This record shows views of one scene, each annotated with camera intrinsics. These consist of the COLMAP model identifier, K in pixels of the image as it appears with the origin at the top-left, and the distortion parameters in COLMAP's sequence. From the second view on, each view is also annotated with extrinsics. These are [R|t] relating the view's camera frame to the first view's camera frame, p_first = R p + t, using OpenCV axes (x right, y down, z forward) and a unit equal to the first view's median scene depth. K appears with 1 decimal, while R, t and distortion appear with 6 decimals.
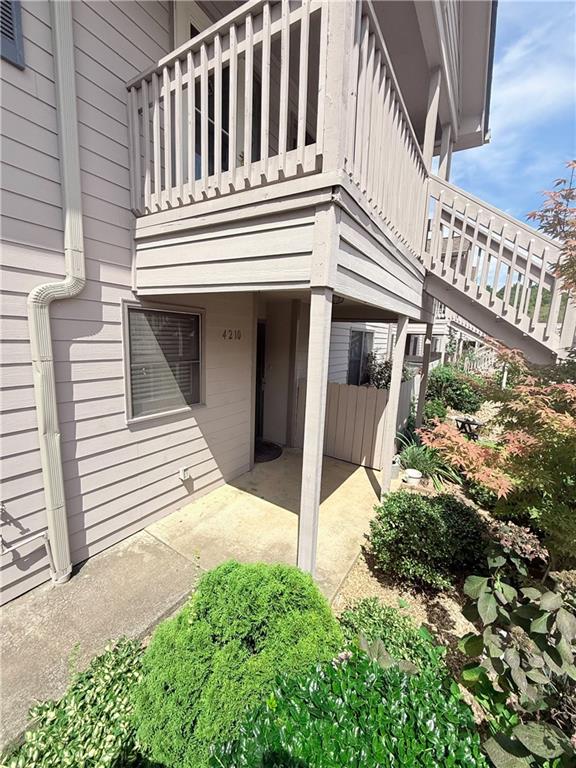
lens RADIAL K [[305.4, 0, 288.8], [0, 305.4, 385.3], [0, 0, 1]] dist [-0.000453, -0.000045]
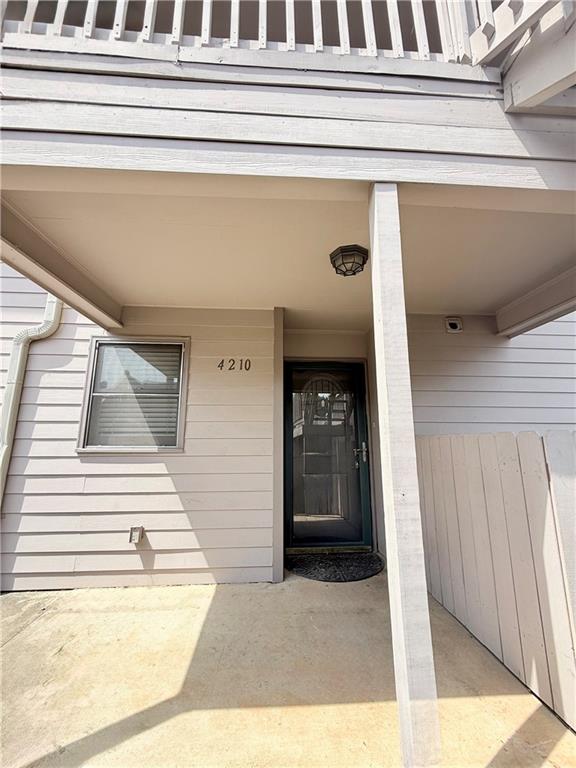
lens RADIAL K [[305.4, 0, 288.7], [0, 305.4, 380.5], [0, 0, 1]] dist [-0.000453, -0.000045]
pose [[0.582320, -0.188025, -0.790917, 0.702619], [-0.105873, 0.947061, -0.303095, 0.133477], [0.806036, 0.260235, 0.531586, 0.969564]]
